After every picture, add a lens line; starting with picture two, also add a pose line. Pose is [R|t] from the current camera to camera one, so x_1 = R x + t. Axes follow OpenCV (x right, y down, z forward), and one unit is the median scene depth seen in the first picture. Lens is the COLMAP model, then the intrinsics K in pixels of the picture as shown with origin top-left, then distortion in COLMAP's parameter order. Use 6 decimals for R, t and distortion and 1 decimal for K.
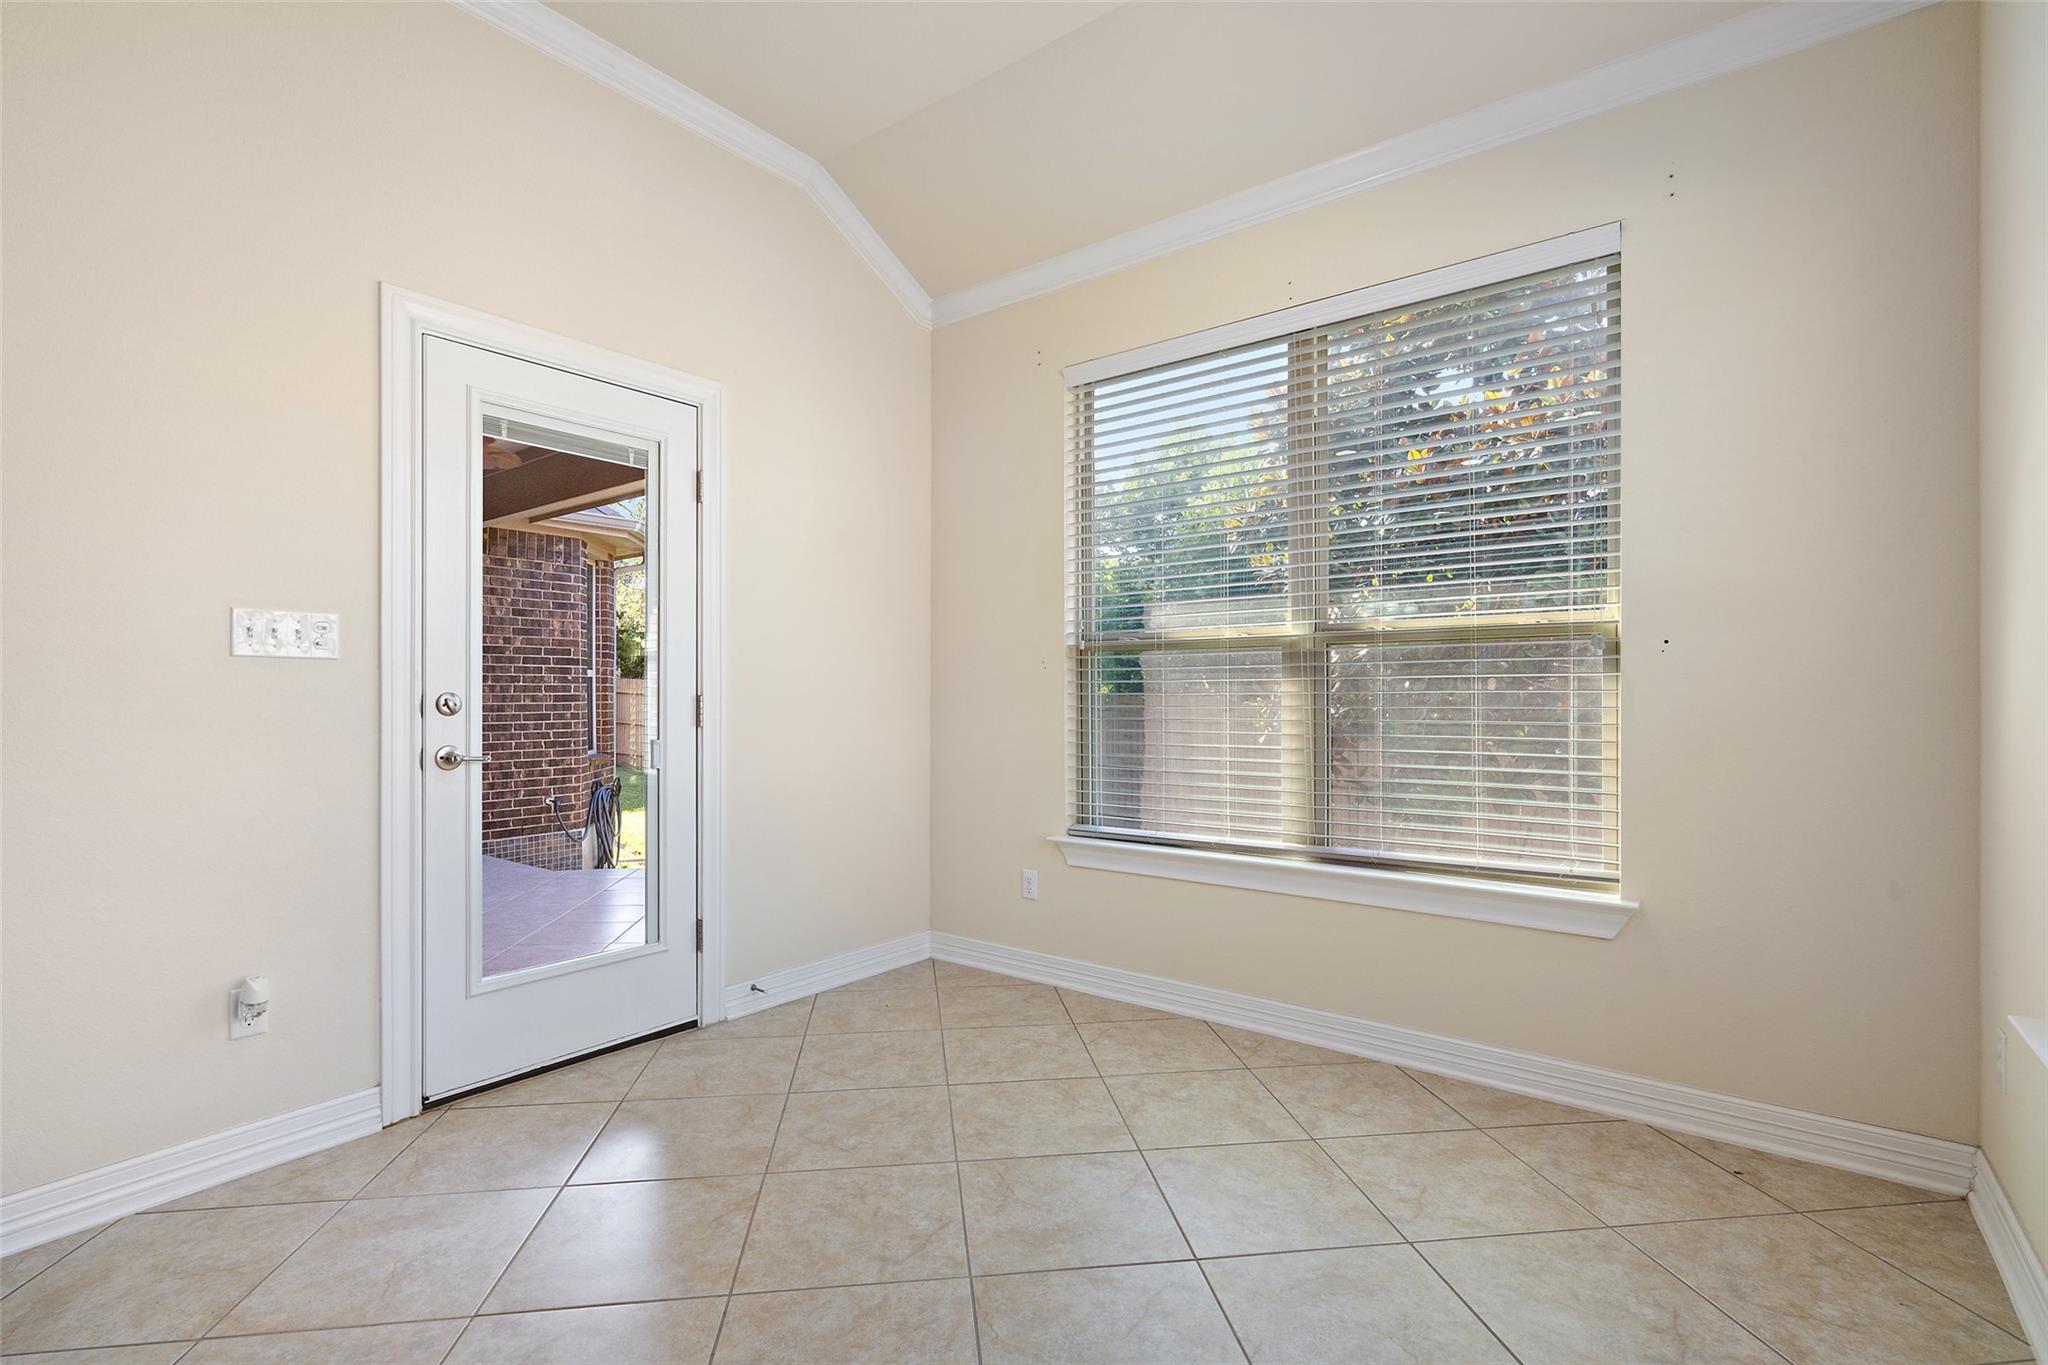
lens RADIAL K [[938.9, 0, 1029.4], [0, 938.9, 687.0], [0, 0, 1]] dist [-0.004582, 0.003512]
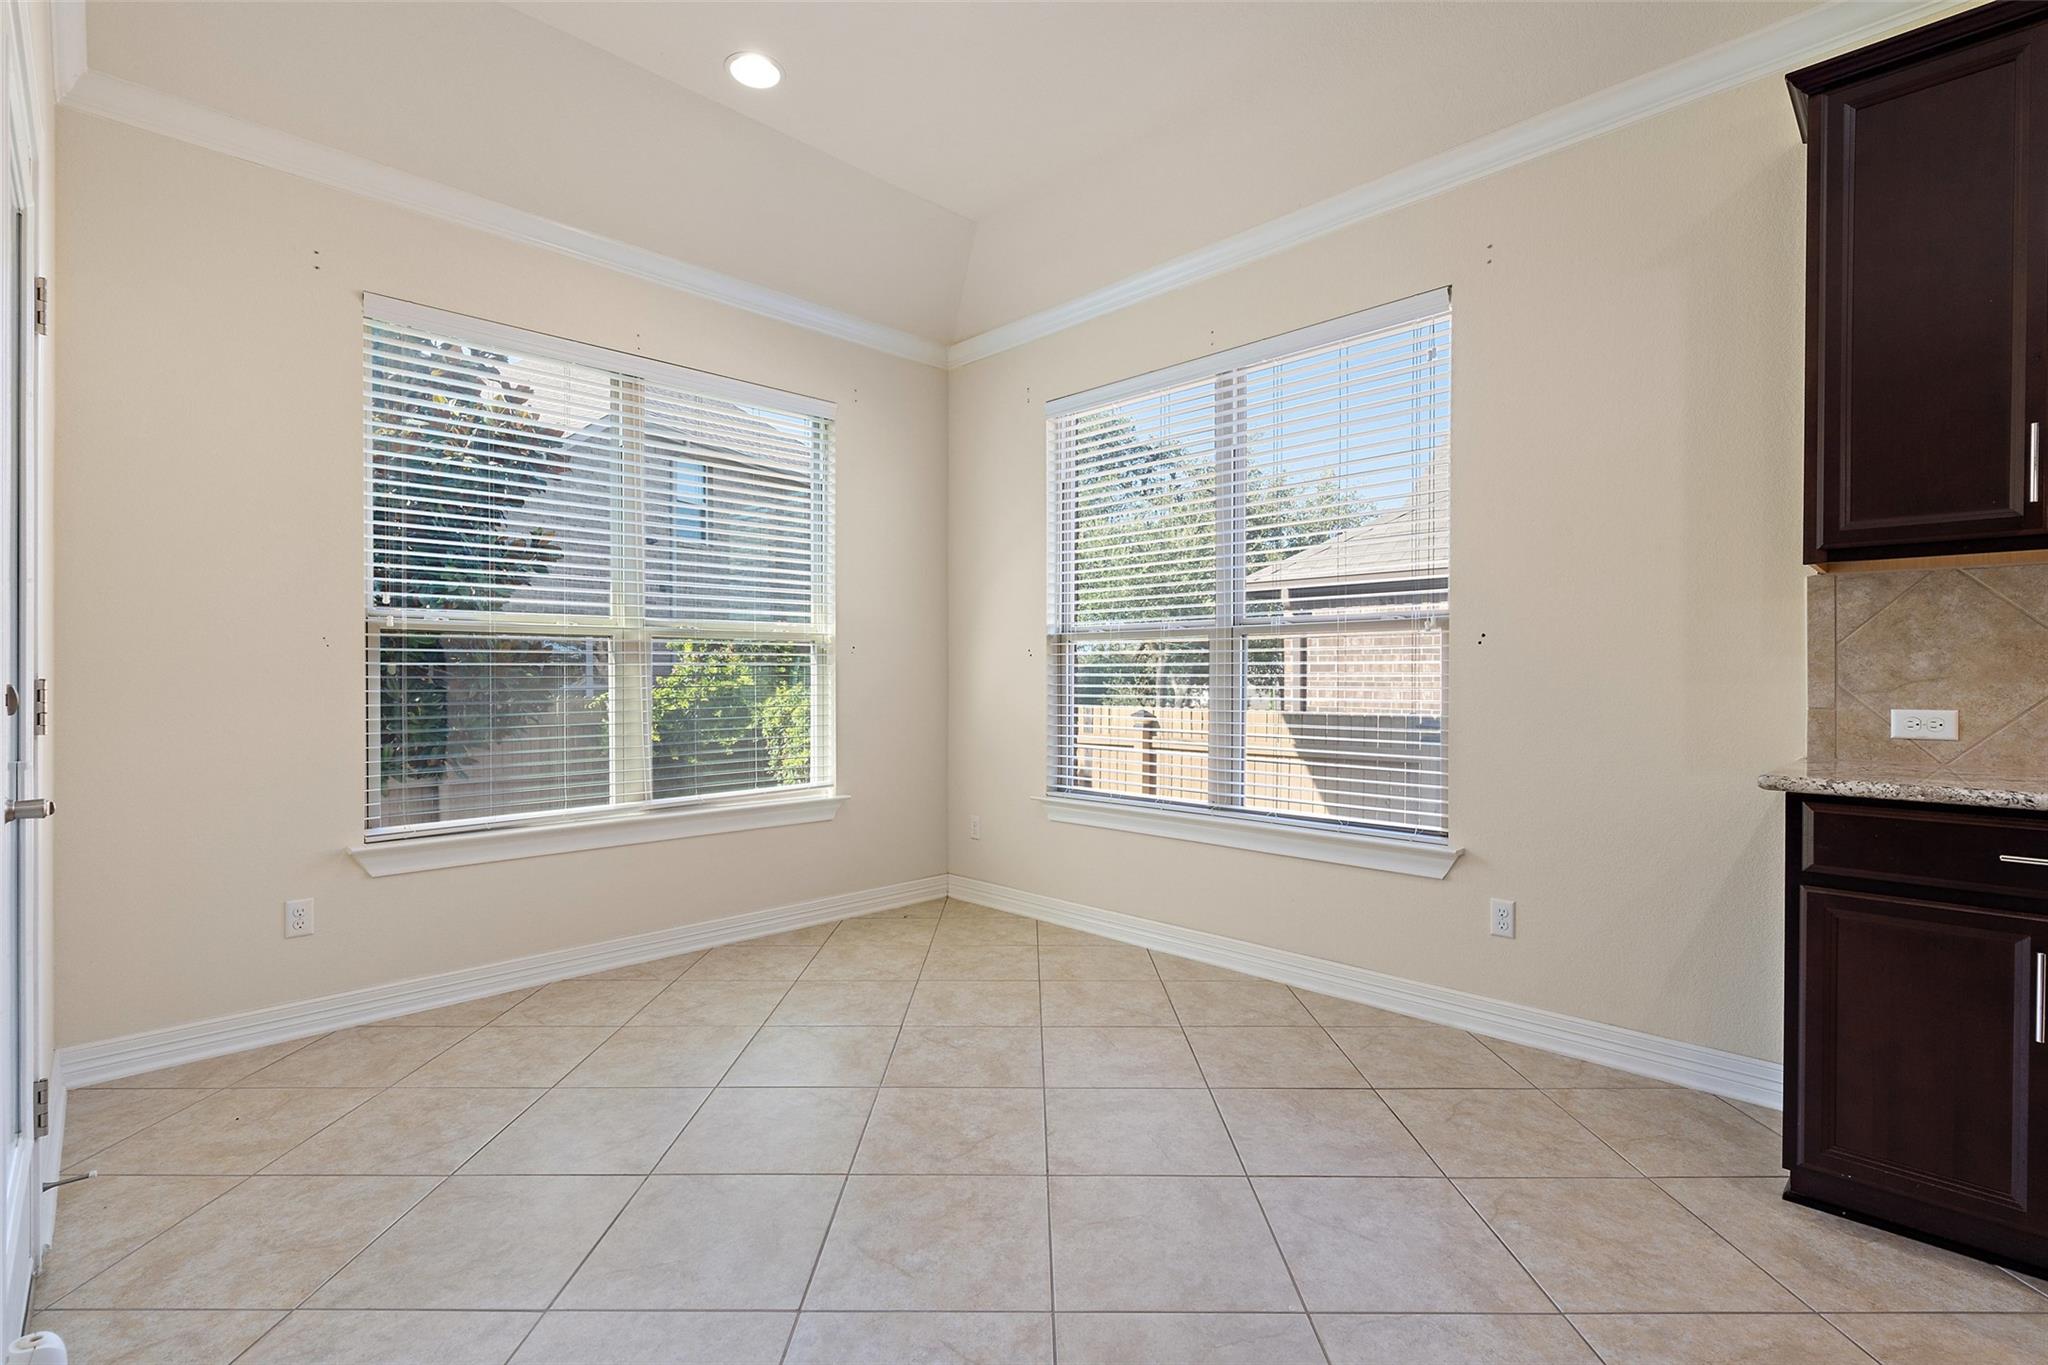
lens RADIAL K [[938.9, 0, 1020.2], [0, 938.9, 681.4], [0, 0, 1]] dist [-0.004582, 0.003512]
pose [[0.127431, -0.003748, 0.991840, -0.935321], [-0.006208, 0.999970, 0.004577, 0.005878], [-0.991828, -0.006741, 0.127404, 0.399524]]
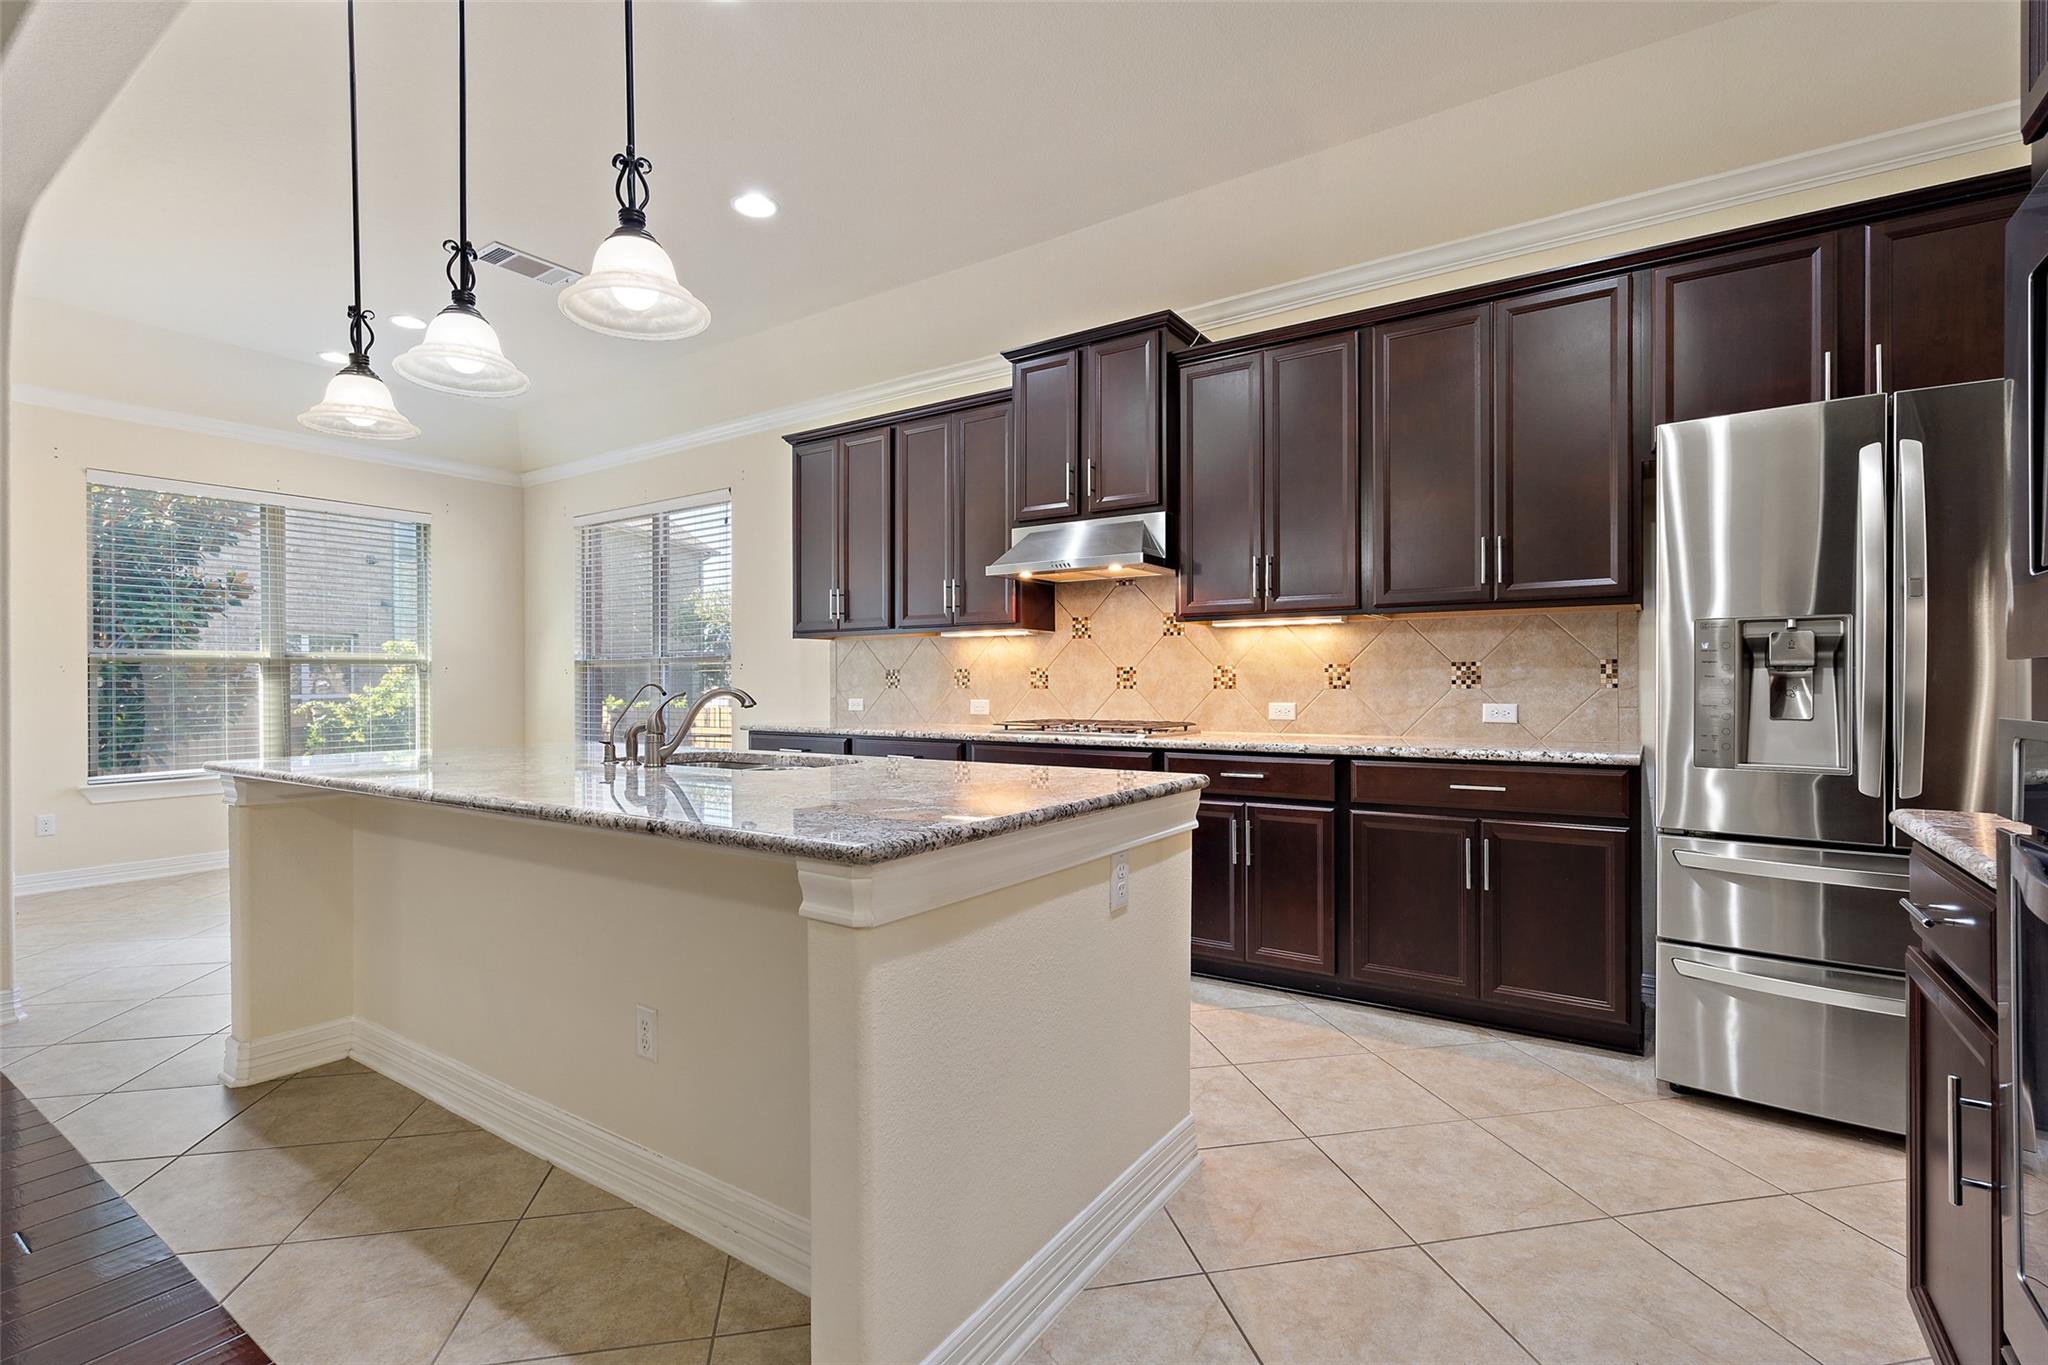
lens RADIAL K [[938.9, 0, 1018.6], [0, 938.9, 682.1], [0, 0, 1]] dist [-0.004582, 0.003512]
pose [[-0.066006, 0.003820, 0.997812, -1.980152], [-0.001136, 0.999992, -0.003904, 0.002318], [-0.997819, -0.001391, -0.066002, -0.468659]]
